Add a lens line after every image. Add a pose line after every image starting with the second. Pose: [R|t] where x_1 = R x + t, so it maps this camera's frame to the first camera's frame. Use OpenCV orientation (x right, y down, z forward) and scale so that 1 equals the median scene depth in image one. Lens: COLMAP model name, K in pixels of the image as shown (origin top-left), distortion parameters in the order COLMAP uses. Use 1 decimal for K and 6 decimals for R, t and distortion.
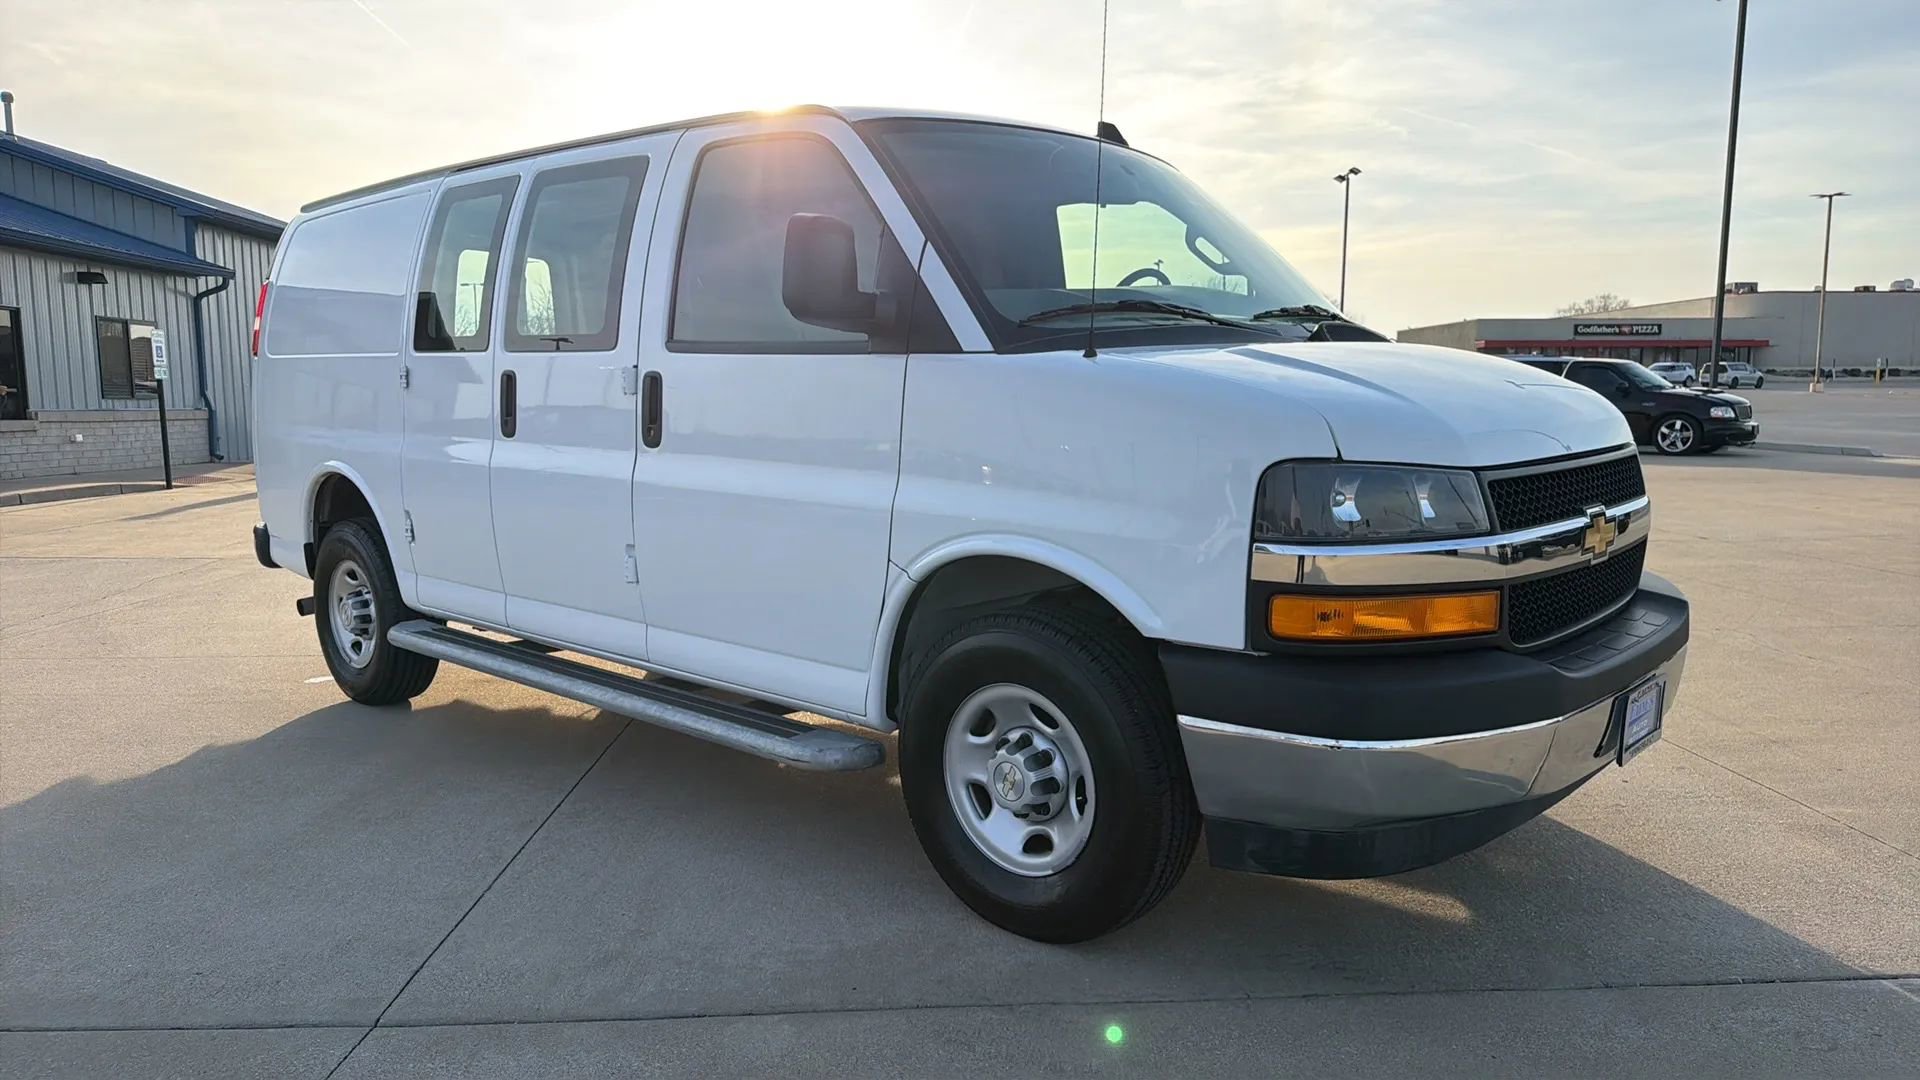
lens RADIAL K [[1303.3, 0, 937.4], [0, 1303.3, 563.1], [0, 0, 1]] dist [0.037086, -0.045197]
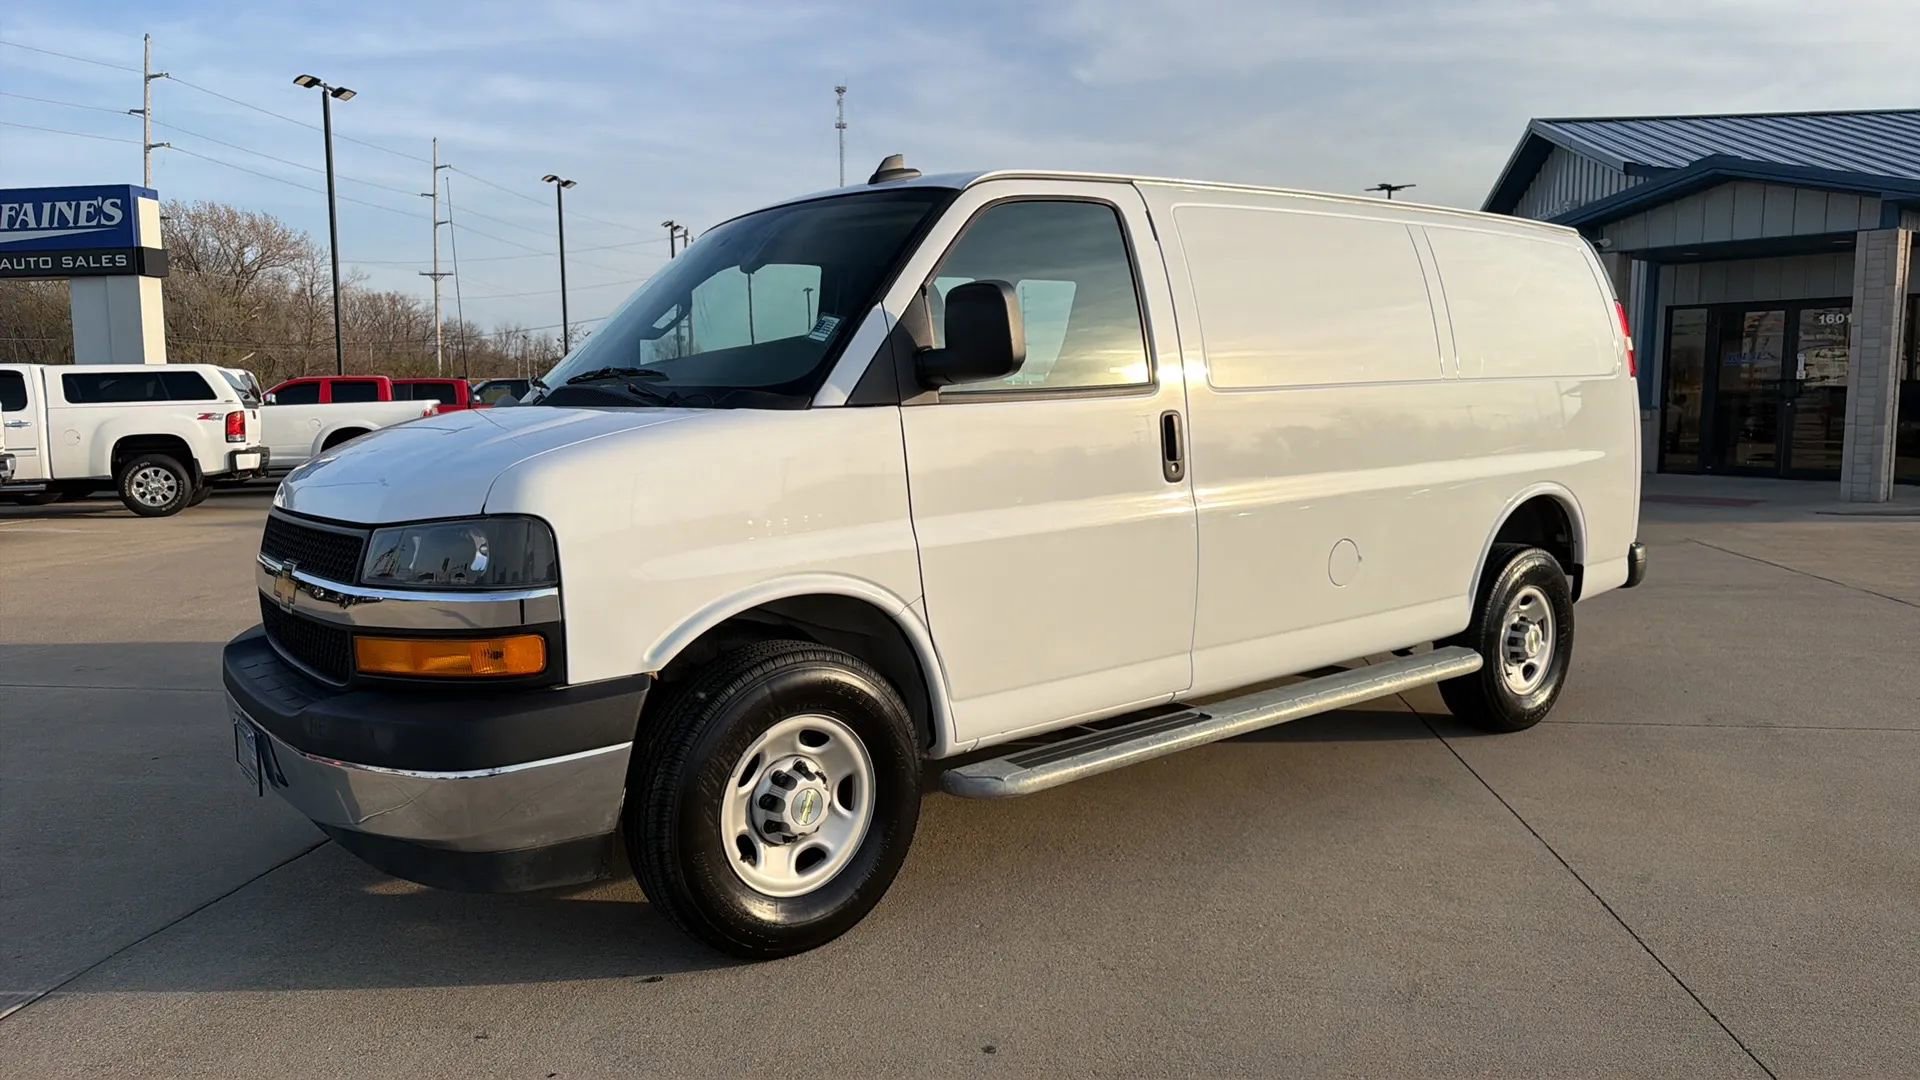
lens RADIAL K [[1304.8, 0, 939.4], [0, 1304.8, 528.4], [0, 0, 1]] dist [0.037444, -0.039677]
pose [[-0.157219, 0.108370, -0.981600, 1.224091], [-0.118349, 0.984730, 0.127671, -0.227441], [0.980447, 0.136244, -0.141992, 1.373332]]
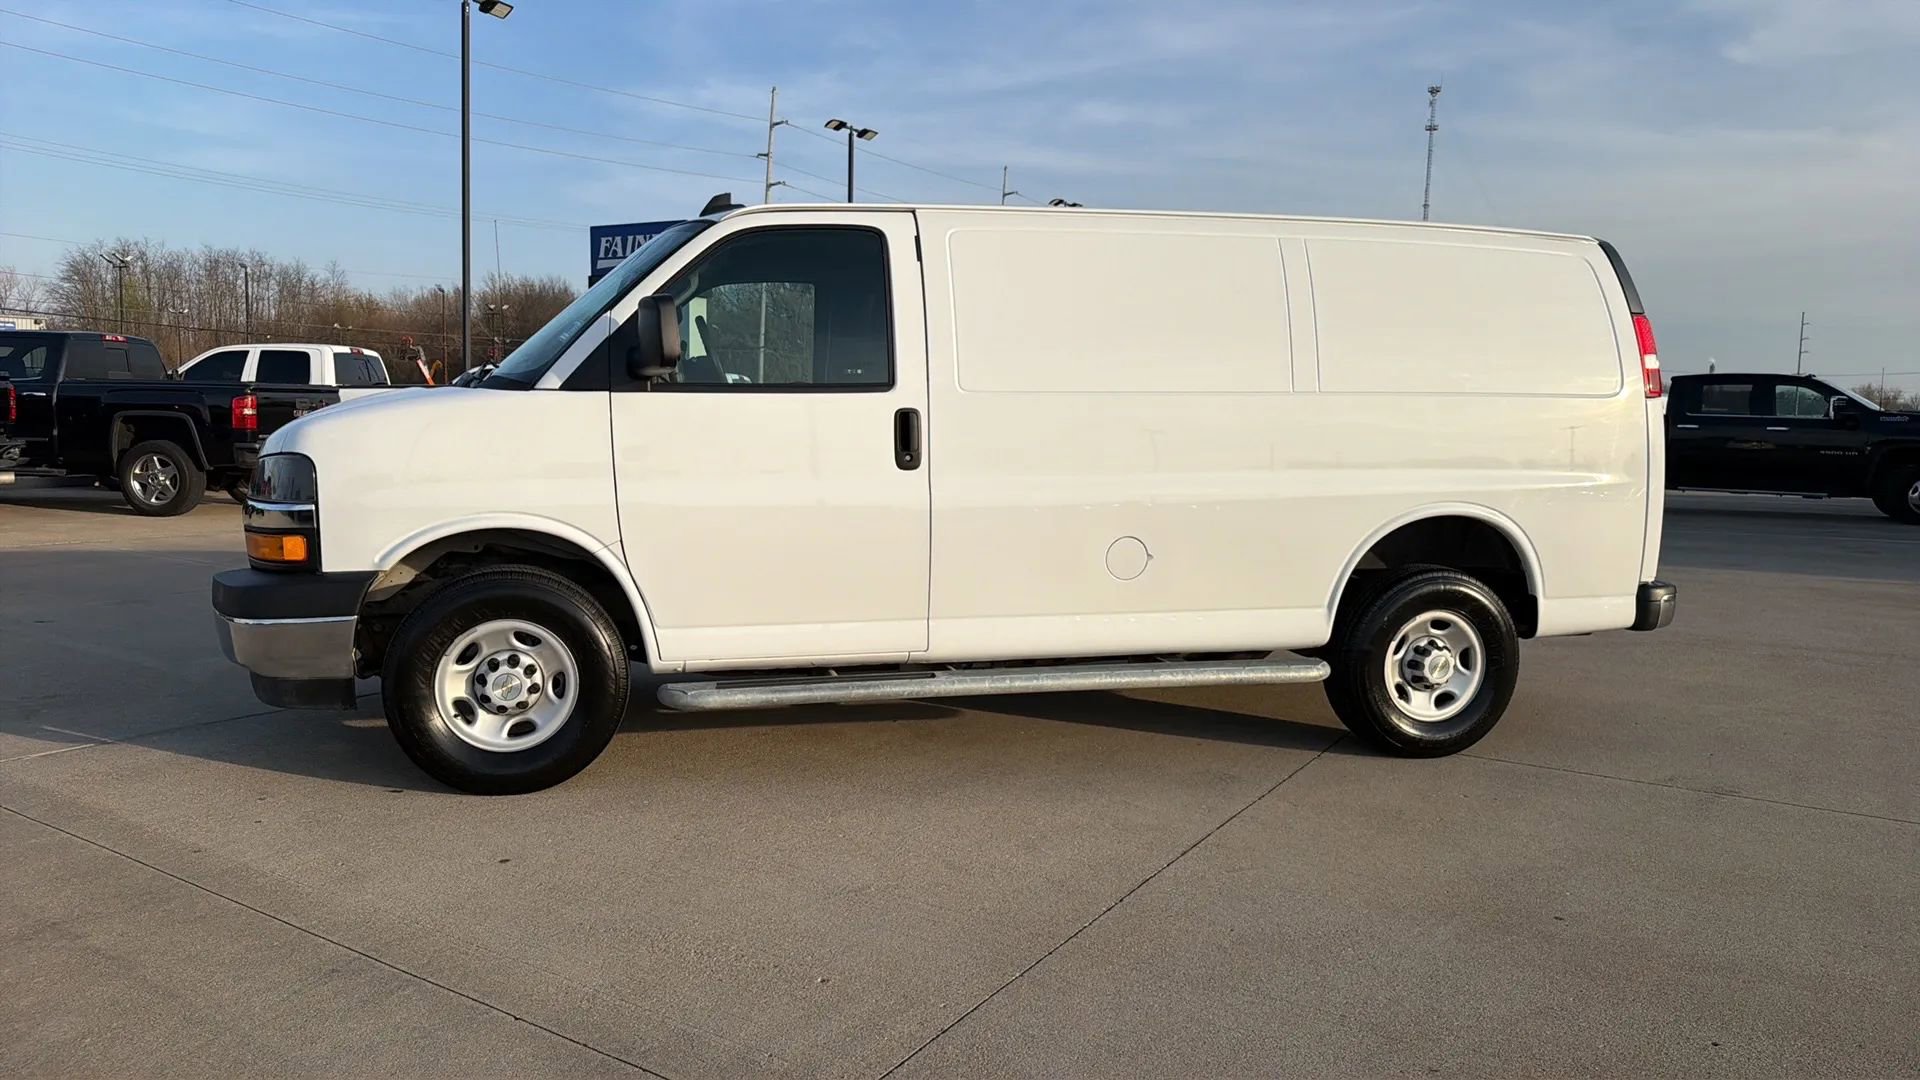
lens RADIAL K [[1307.4, 0, 940.6], [0, 1307.4, 547.4], [0, 0, 1]] dist [0.034158, -0.039324]
pose [[-0.551001, 0.083284, -0.830338, 1.157765], [-0.128325, 0.974717, 0.182920, -0.309703], [0.824579, 0.207342, -0.526383, 2.099427]]
